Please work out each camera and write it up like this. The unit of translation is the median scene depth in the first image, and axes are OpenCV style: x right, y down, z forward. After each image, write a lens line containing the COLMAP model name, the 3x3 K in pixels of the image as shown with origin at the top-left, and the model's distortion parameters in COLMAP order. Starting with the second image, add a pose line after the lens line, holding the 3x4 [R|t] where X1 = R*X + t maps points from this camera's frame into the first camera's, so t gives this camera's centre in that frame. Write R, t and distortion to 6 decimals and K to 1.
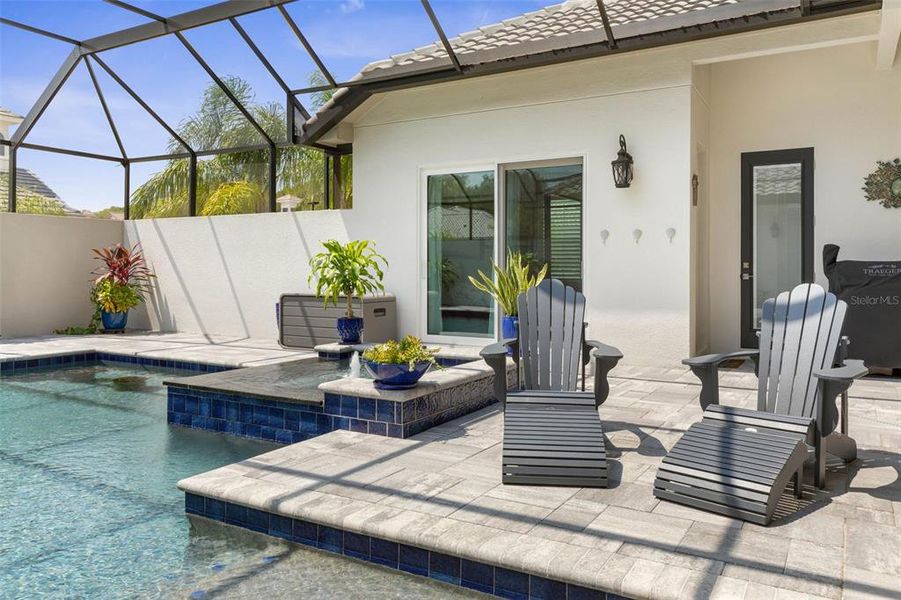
lens RADIAL K [[680.2, 0, 452.4], [0, 680.2, 270.8], [0, 0, 1]] dist [0.005445, -0.000790]
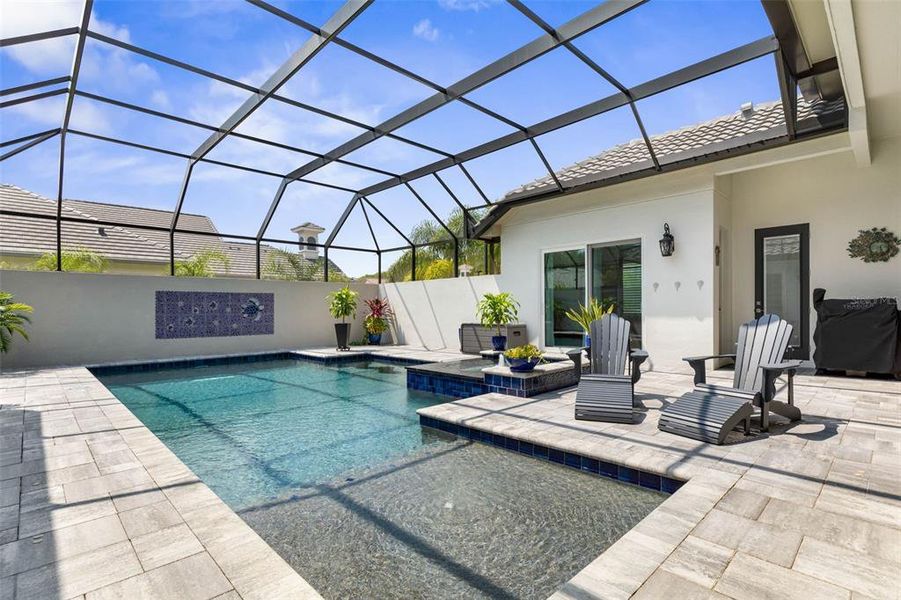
lens RADIAL K [[429.0, 0, 449.5], [0, 429.0, 315.7], [0, 0, 1]] dist [0.002530, 0.000402]
pose [[0.962918, -0.008092, -0.269672, 0.026073], [0.011753, 0.999859, 0.011964, 0.000161], [0.269537, -0.014690, 0.962878, -0.111868]]
